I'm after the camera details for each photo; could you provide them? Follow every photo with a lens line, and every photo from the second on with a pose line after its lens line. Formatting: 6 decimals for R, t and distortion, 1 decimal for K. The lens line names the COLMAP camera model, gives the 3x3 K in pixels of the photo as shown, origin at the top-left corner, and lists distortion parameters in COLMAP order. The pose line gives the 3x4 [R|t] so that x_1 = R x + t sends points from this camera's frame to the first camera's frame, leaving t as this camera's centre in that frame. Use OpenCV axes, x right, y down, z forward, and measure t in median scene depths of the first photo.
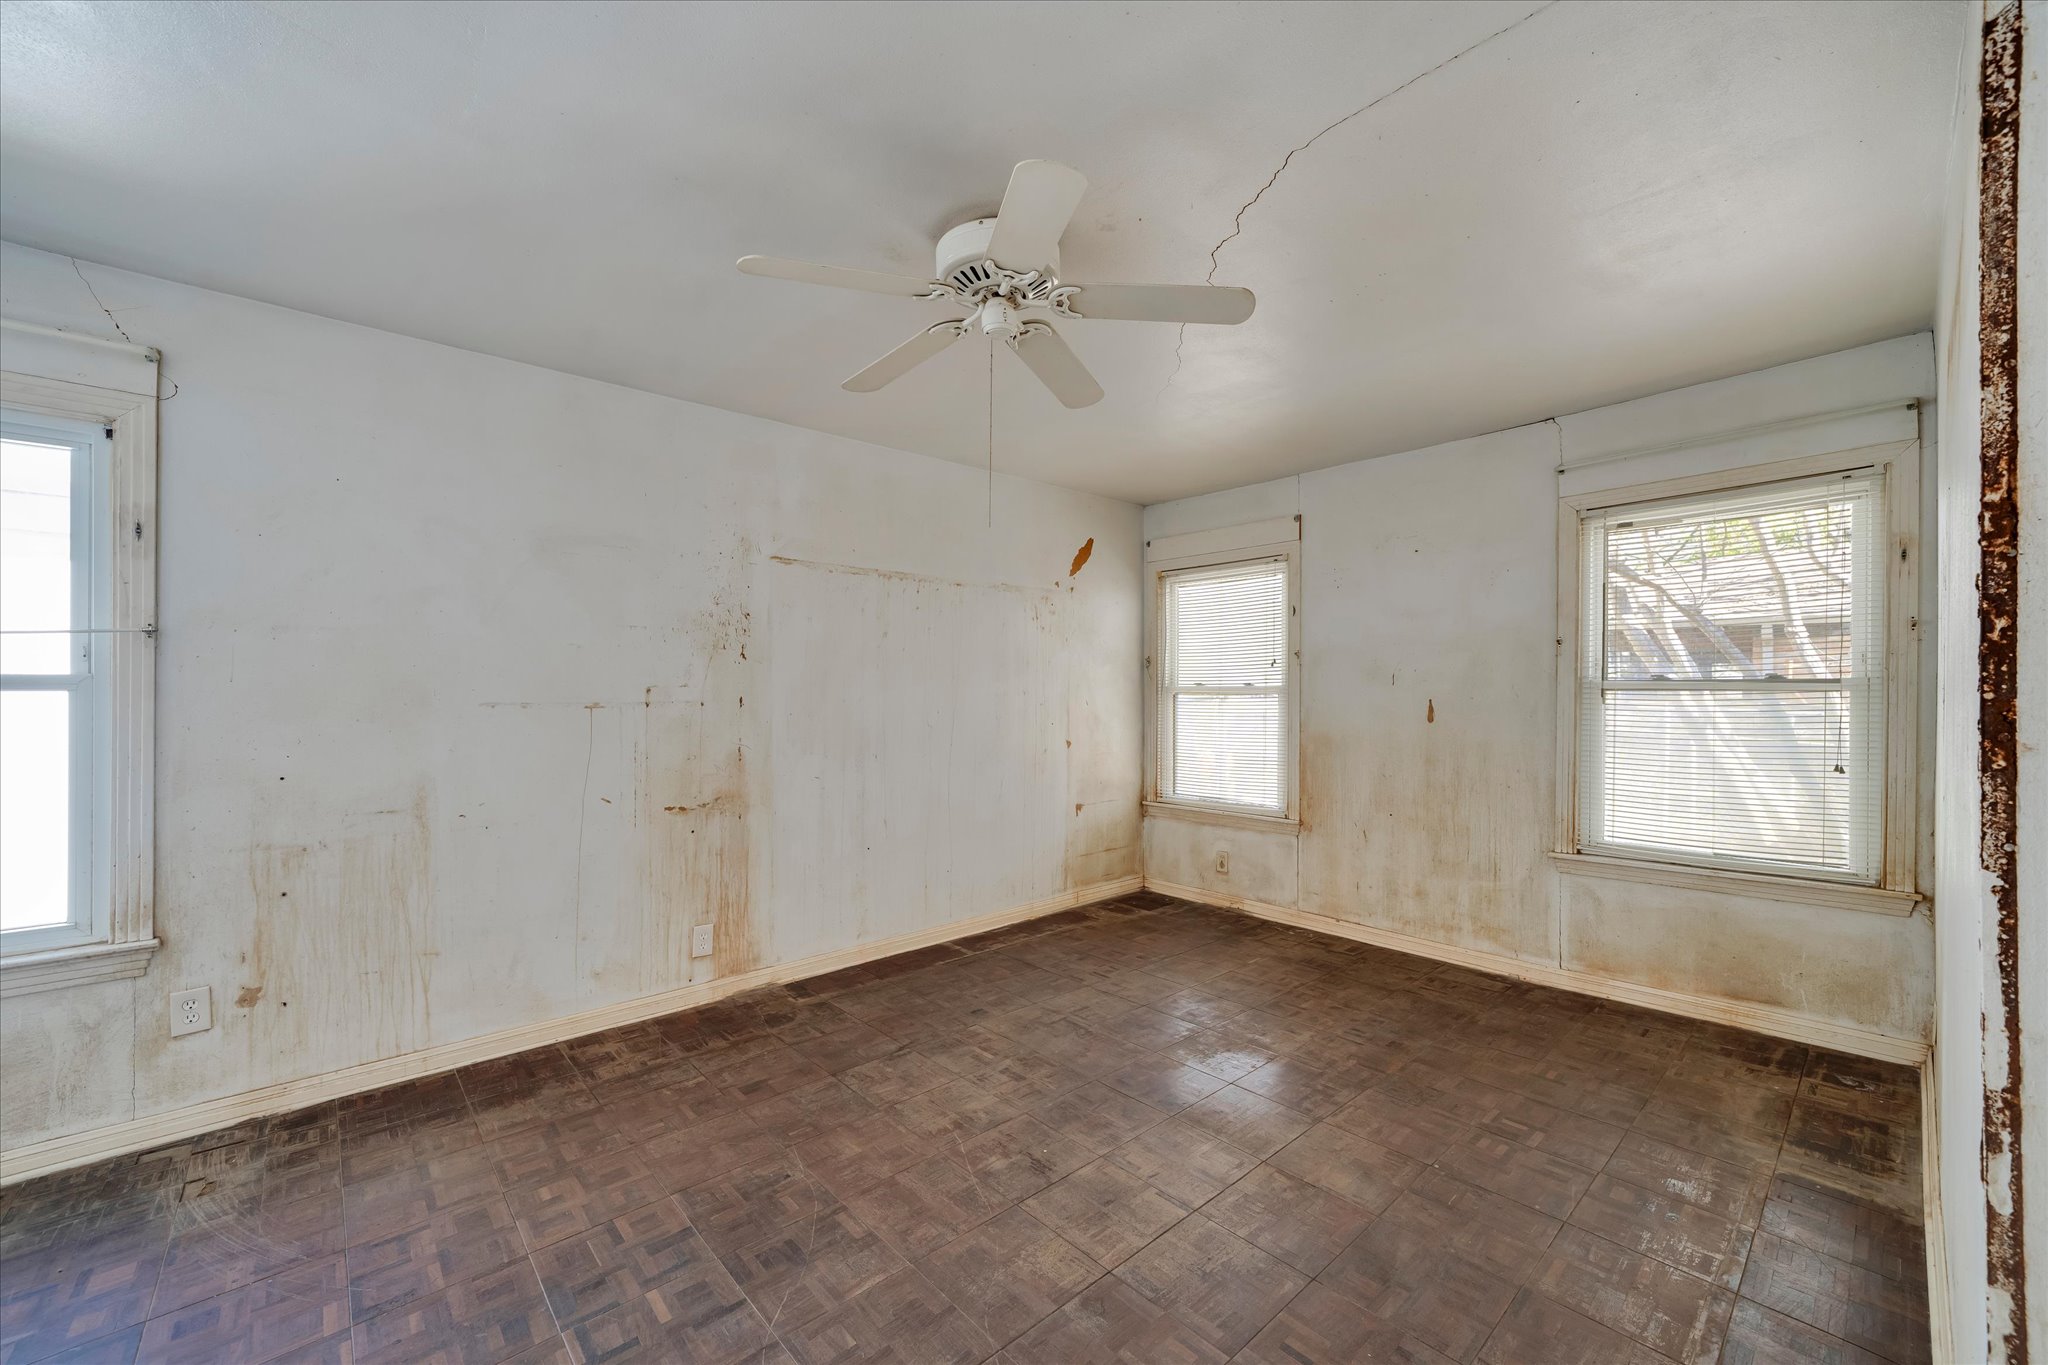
lens RADIAL K [[802.4, 0, 1024.0], [0, 802.4, 682.5], [0, 0, 1]] dist [-0.004373, -0.000061]
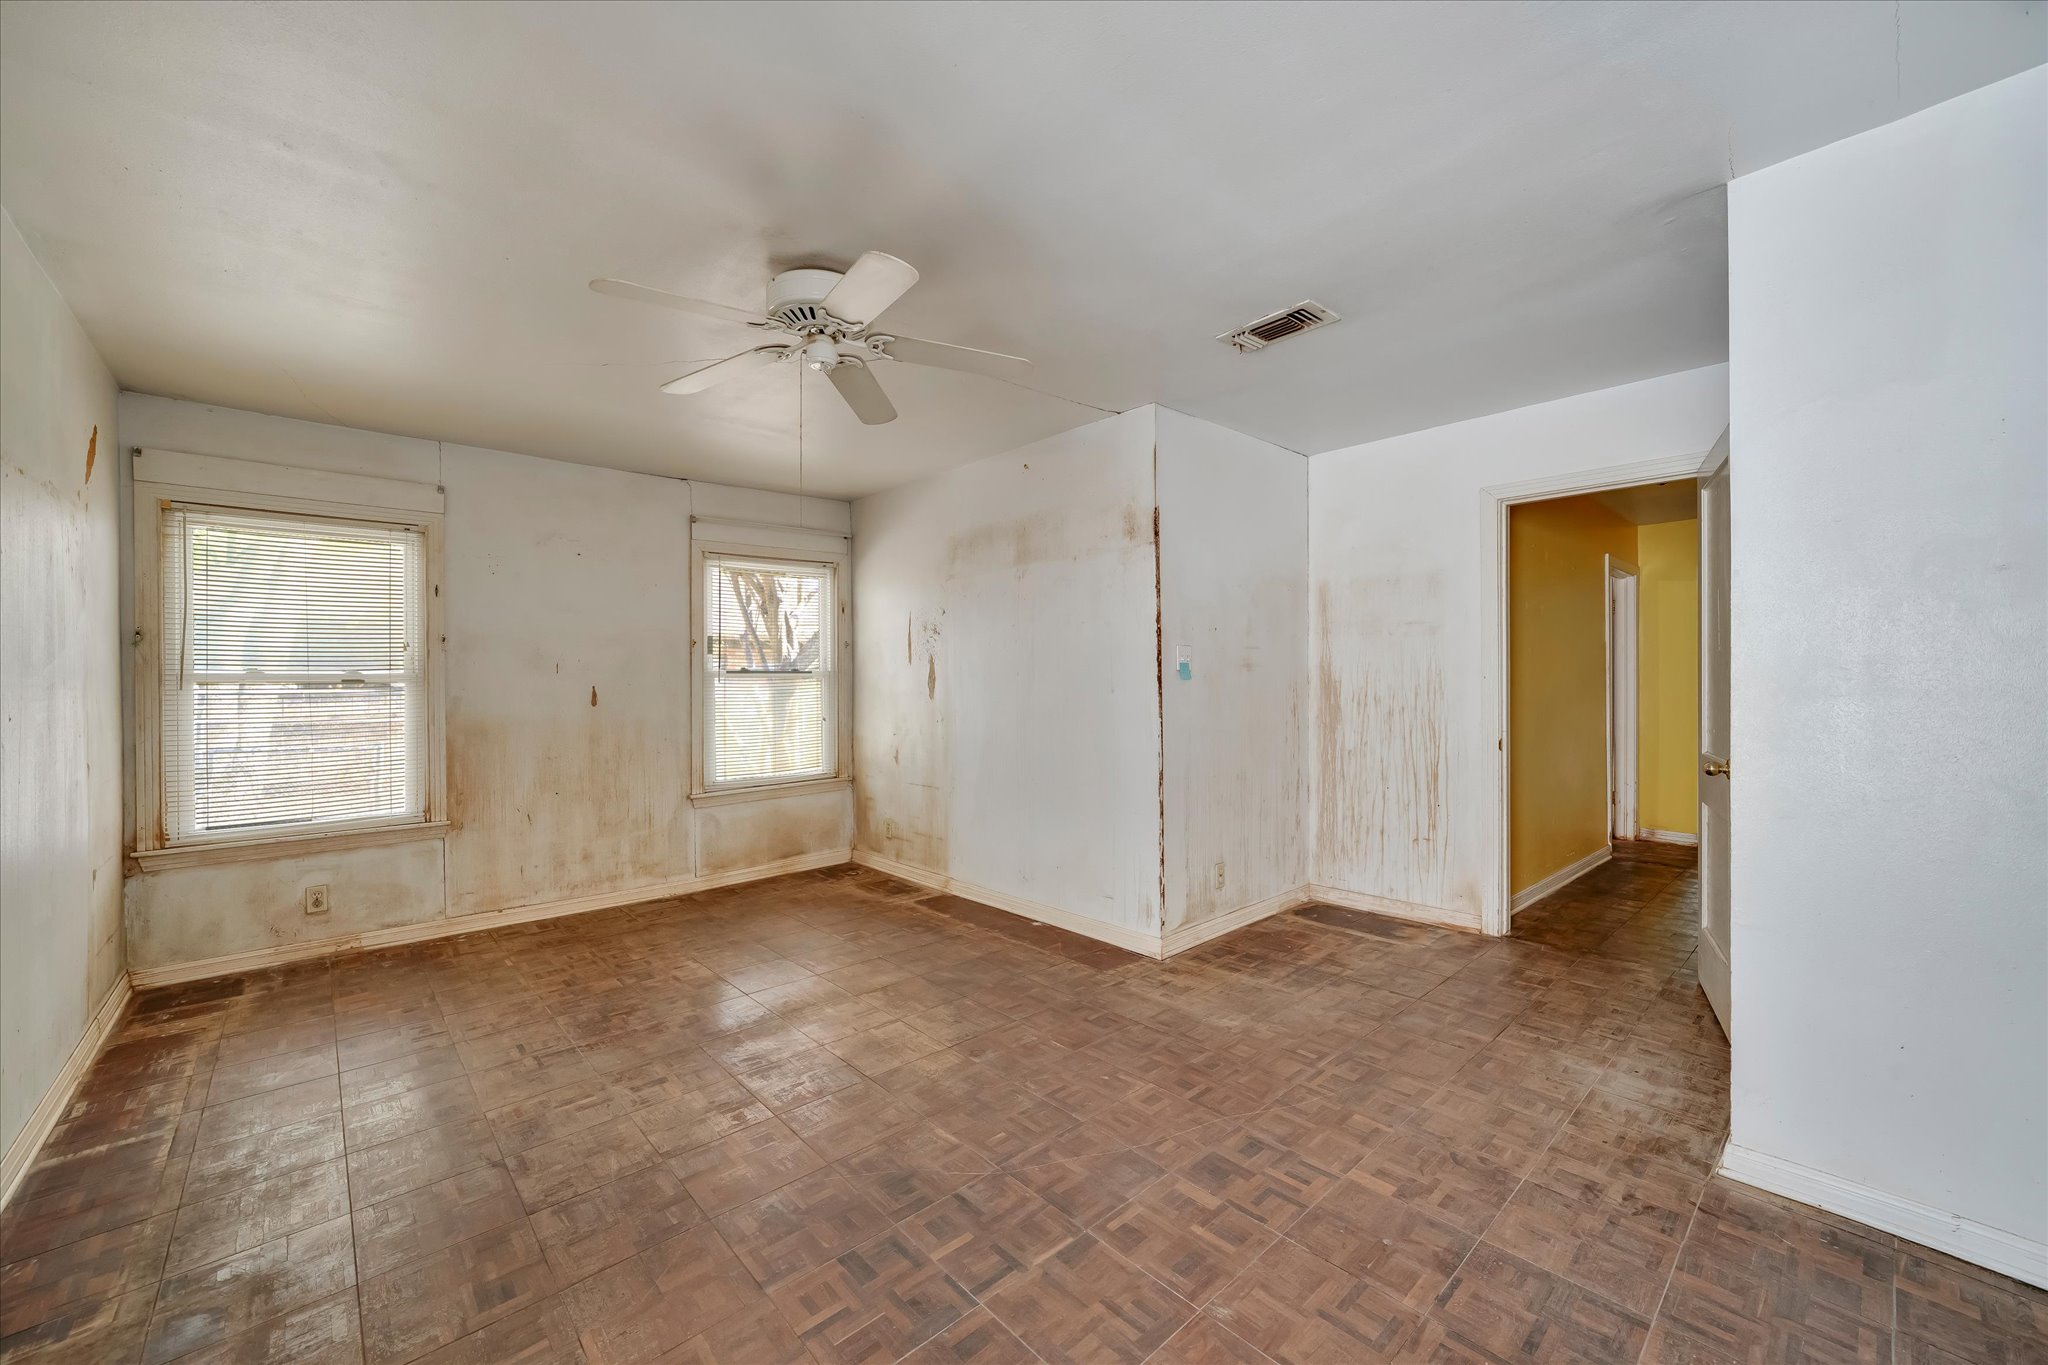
lens RADIAL K [[802.4, 0, 1024.0], [0, 802.4, 682.5], [0, 0, 1]] dist [-0.004373, -0.000061]
pose [[-0.004930, -0.002107, 0.999986, -0.630126], [-0.002764, 0.999994, 0.002093, 0.011638], [-0.999984, -0.002753, -0.004935, 0.378193]]
